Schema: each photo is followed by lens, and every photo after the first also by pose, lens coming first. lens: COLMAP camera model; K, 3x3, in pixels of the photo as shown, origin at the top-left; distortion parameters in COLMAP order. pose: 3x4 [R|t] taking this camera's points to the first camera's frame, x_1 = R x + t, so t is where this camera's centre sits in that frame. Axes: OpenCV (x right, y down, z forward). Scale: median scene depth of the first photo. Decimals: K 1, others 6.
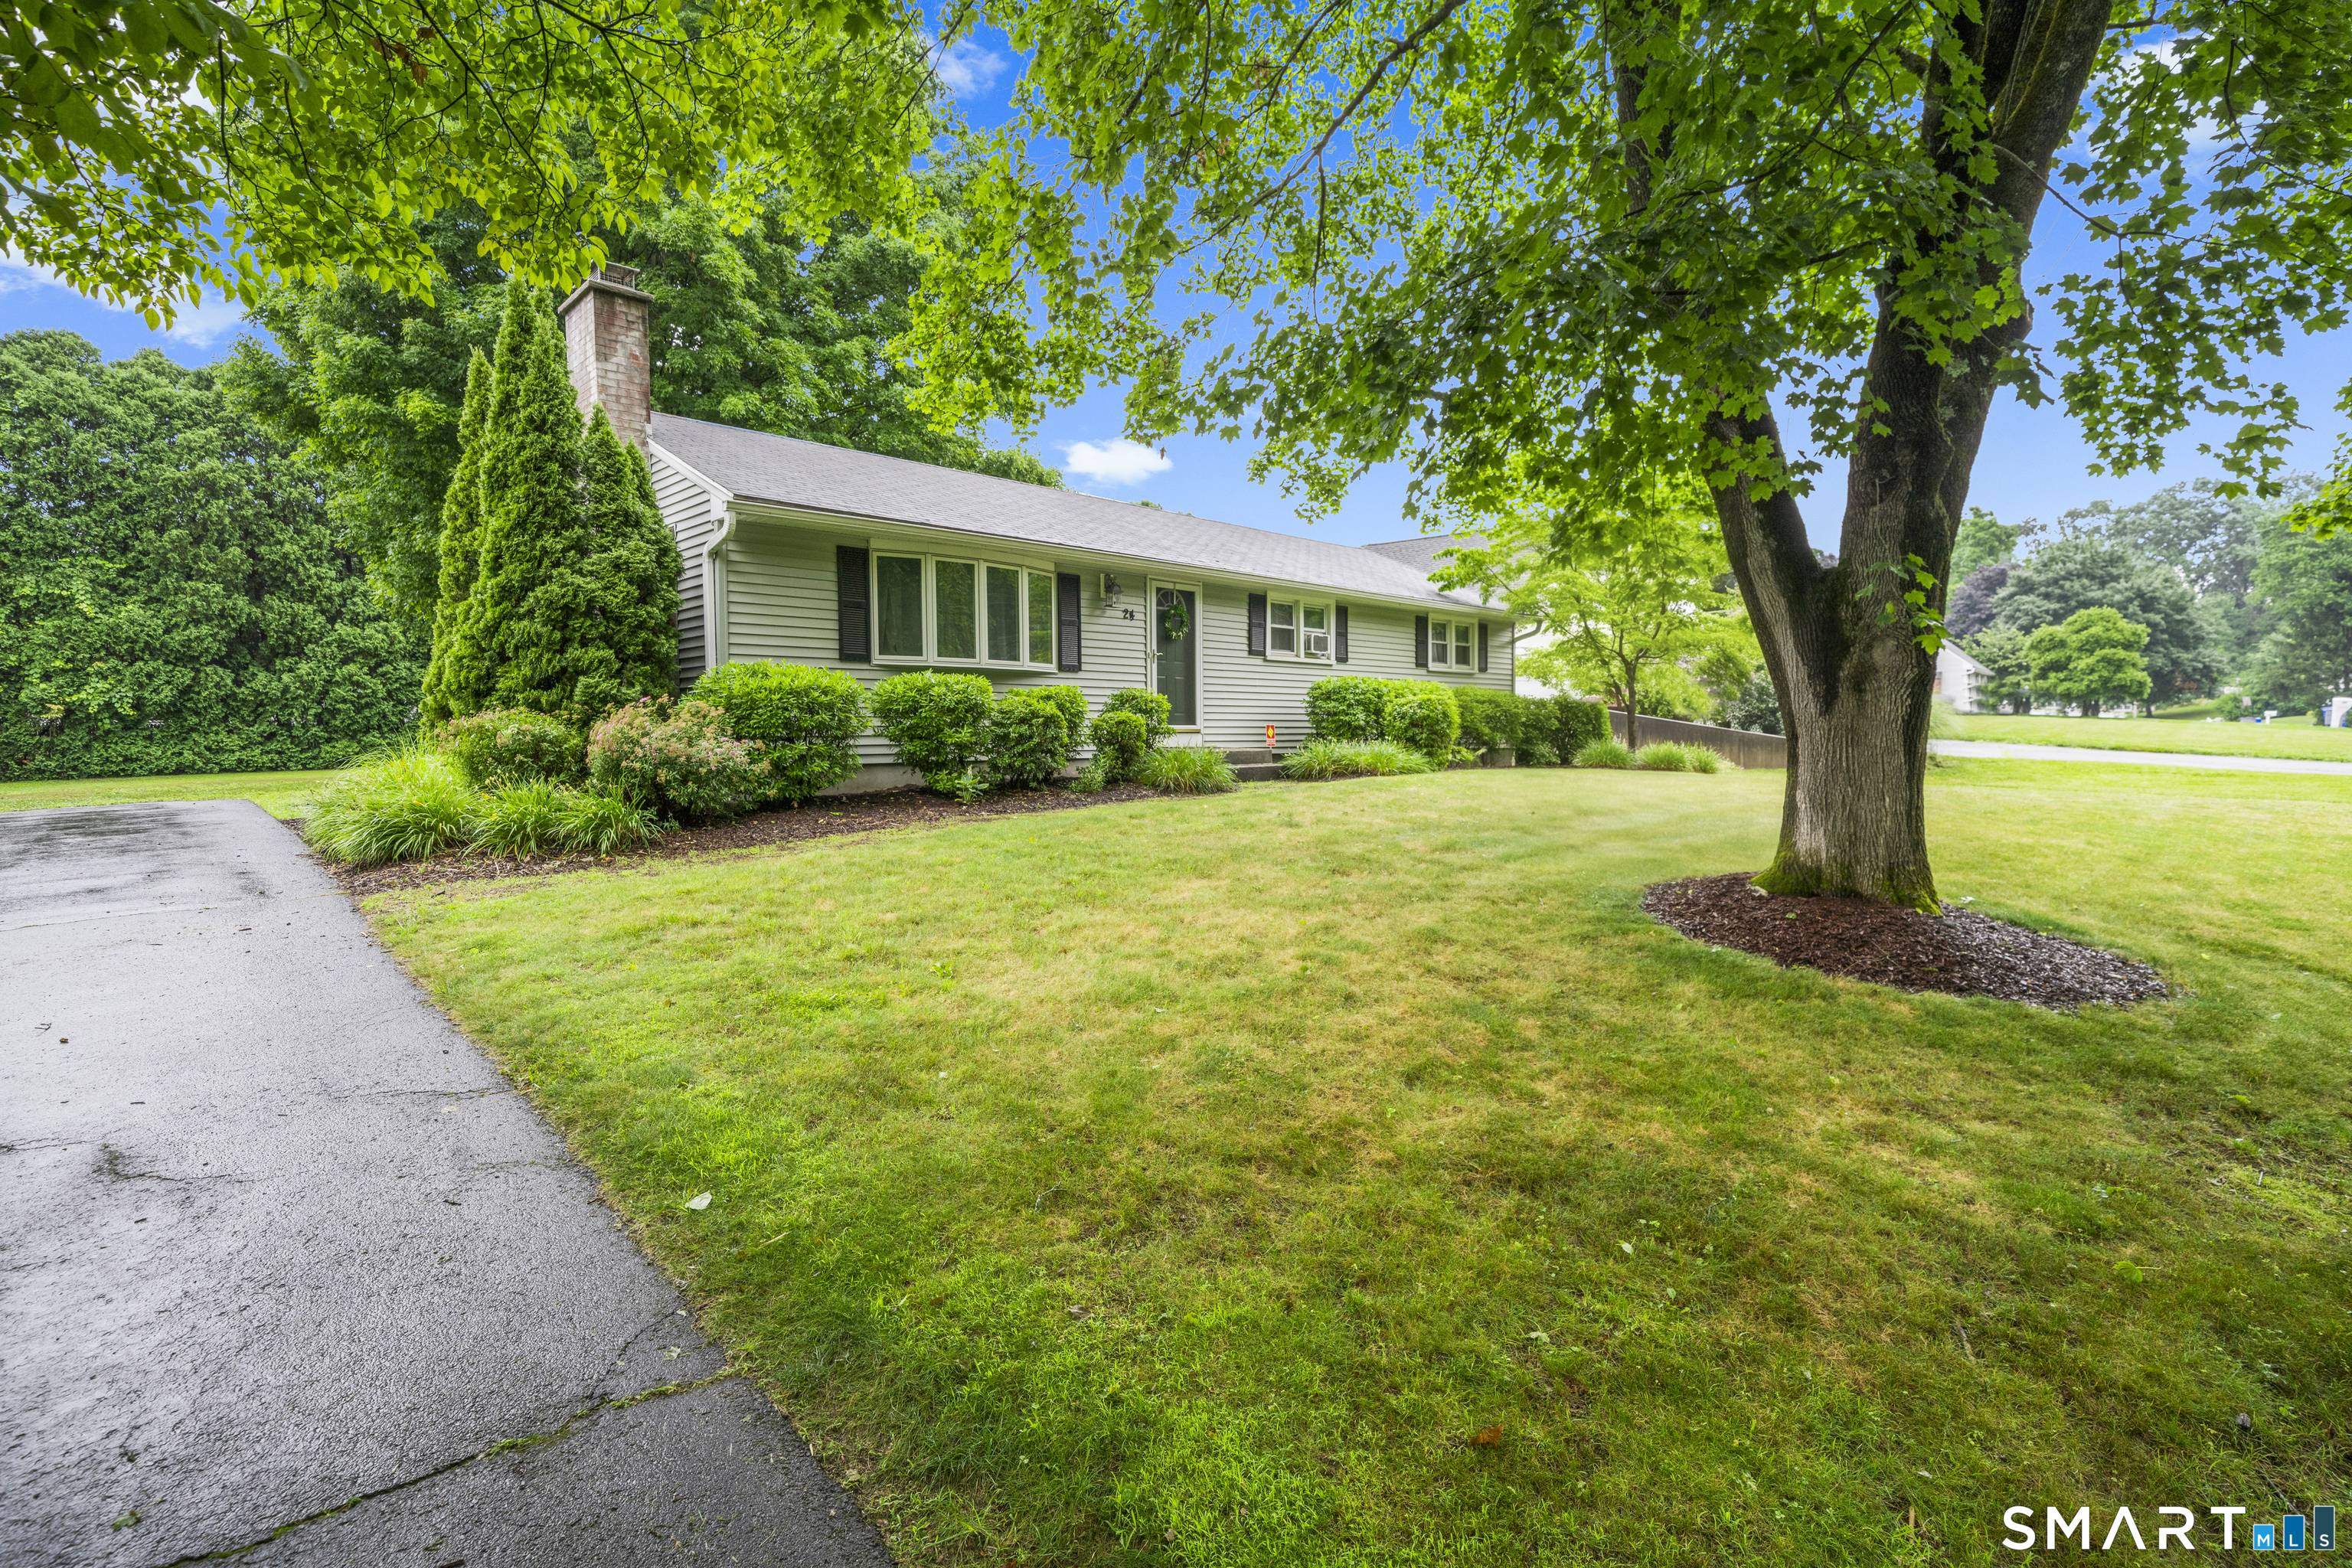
lens RADIAL K [[1093.0, 0, 1170.1], [0, 1093.0, 786.9], [0, 0, 1]] dist [0.002876, 0.000398]
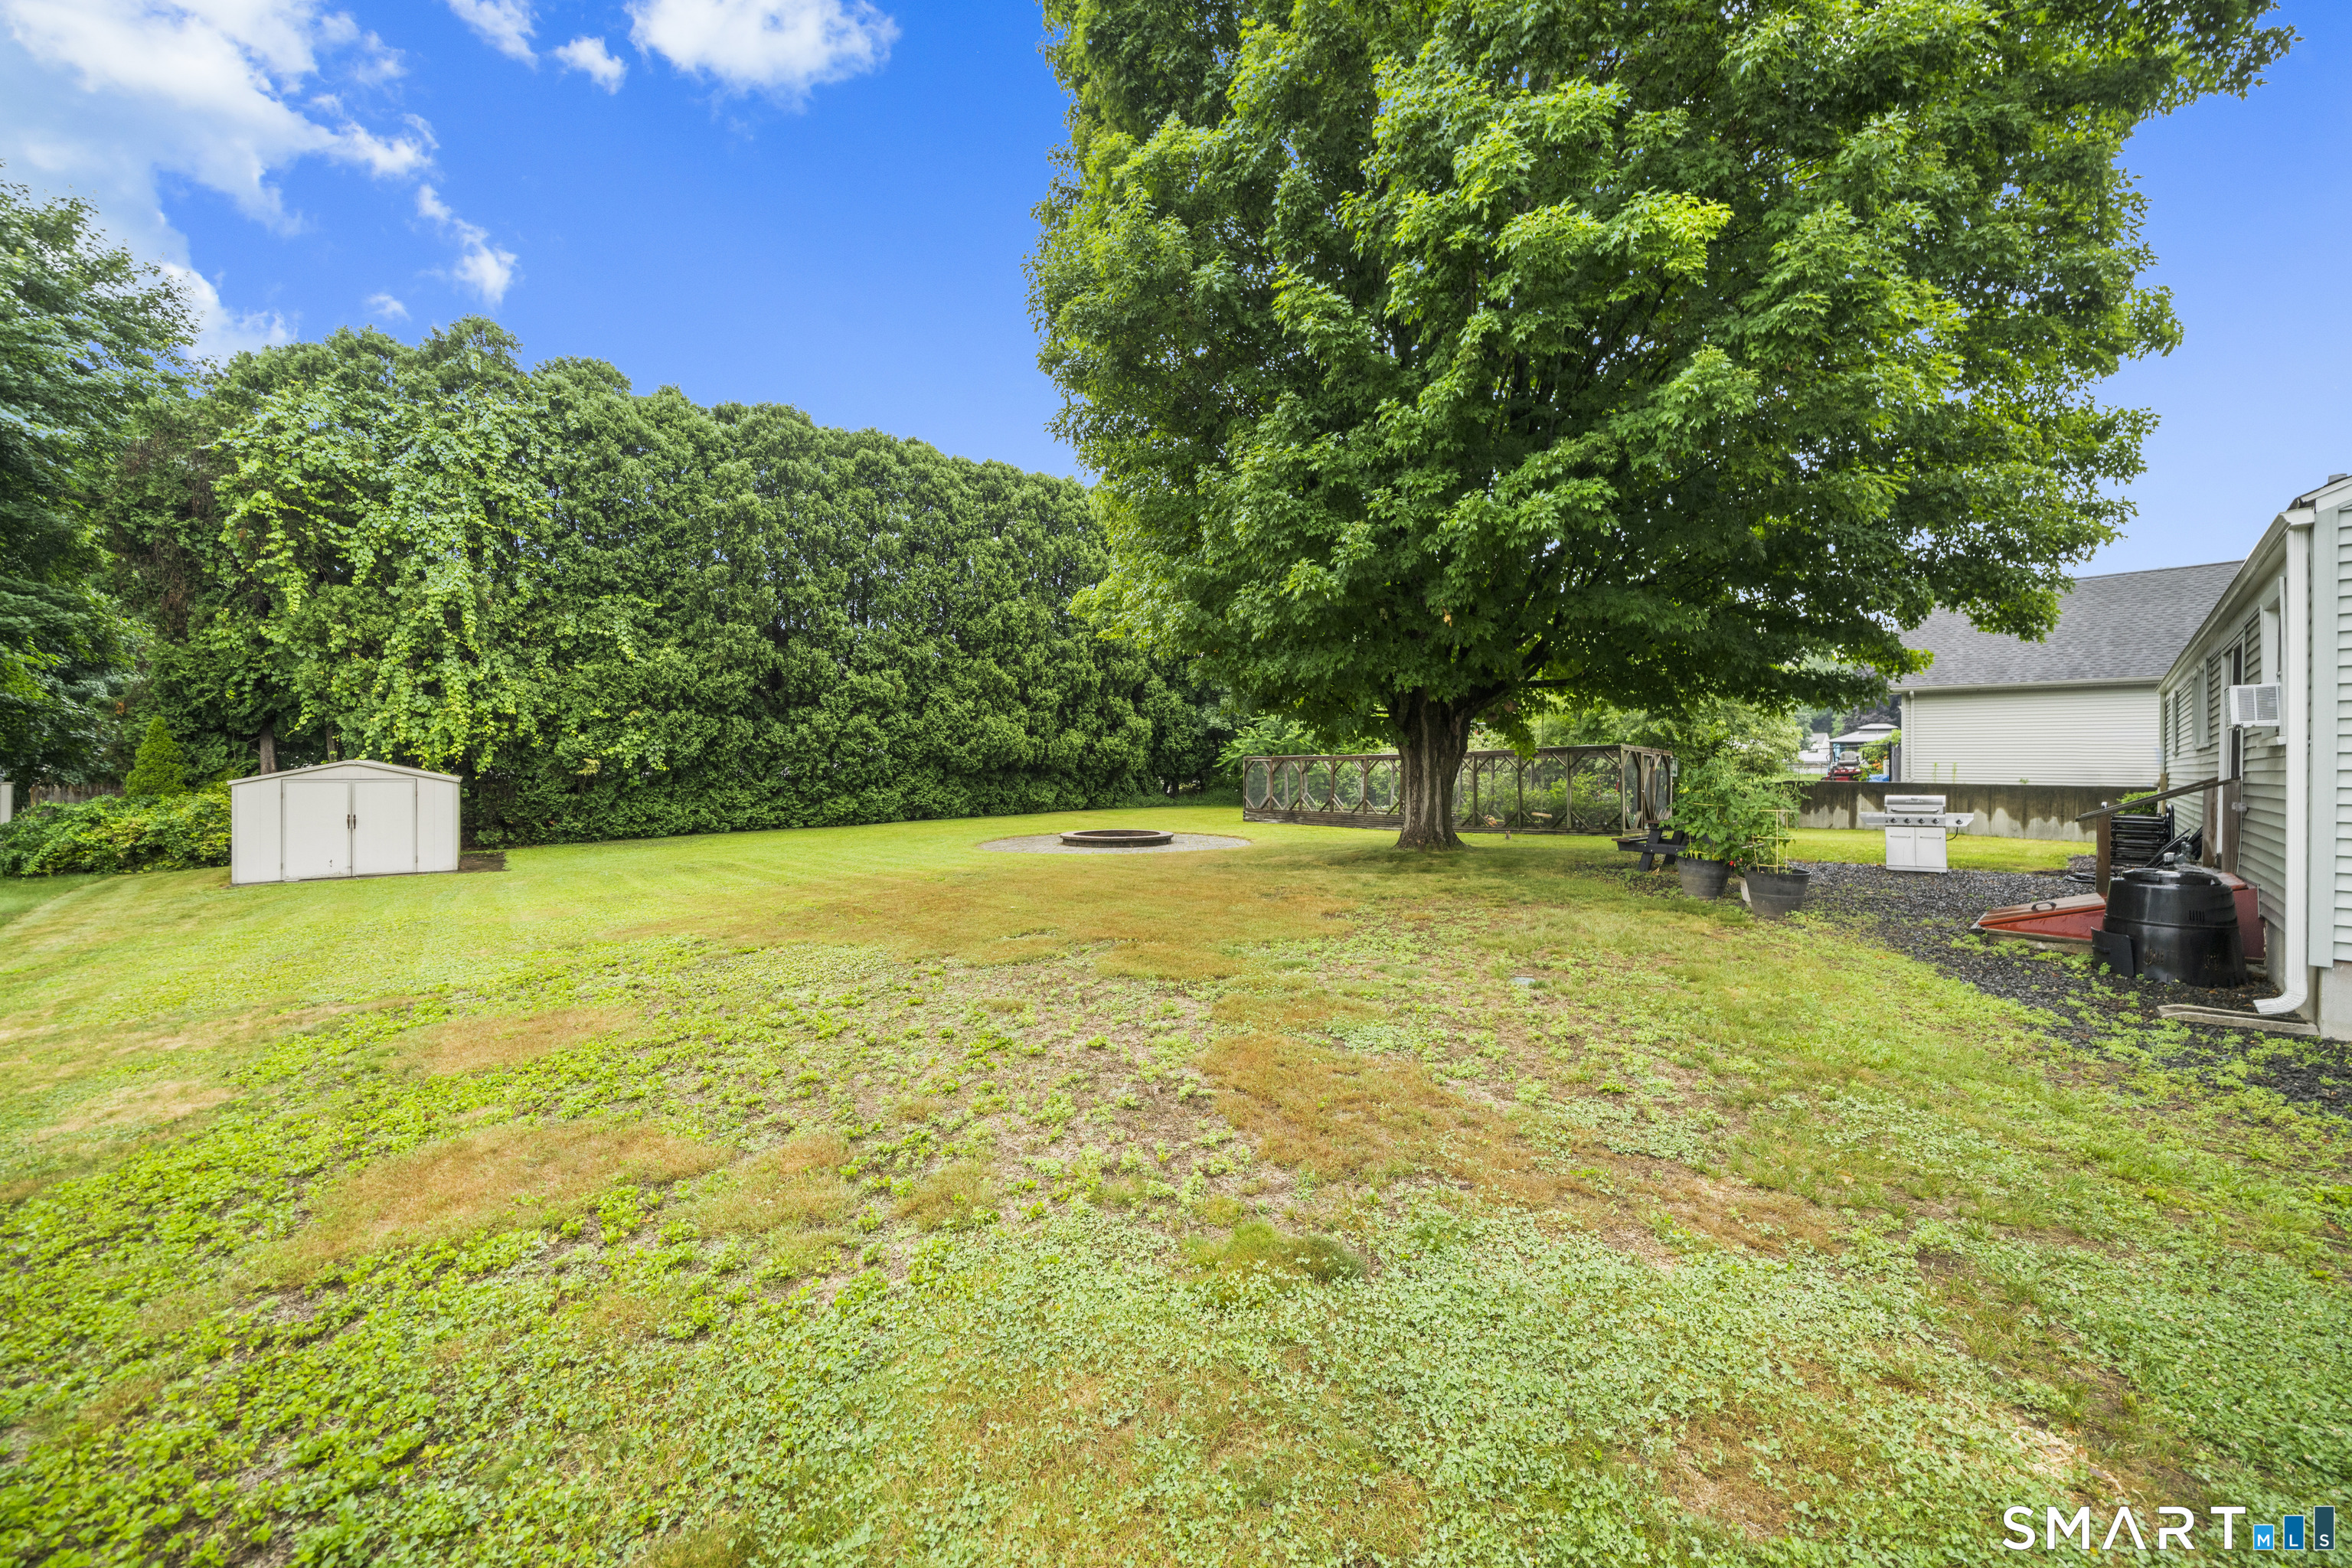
lens RADIAL K [[838.8, 0, 1173.7], [0, 838.8, 766.7], [0, 0, 1]] dist [-0.000796, -0.000020]
pose [[0.999218, 0.005642, -0.039143, -0.497853], [-0.007780, 0.998474, -0.054678, -0.033809], [0.038775, 0.054939, 0.997737, 0.330349]]
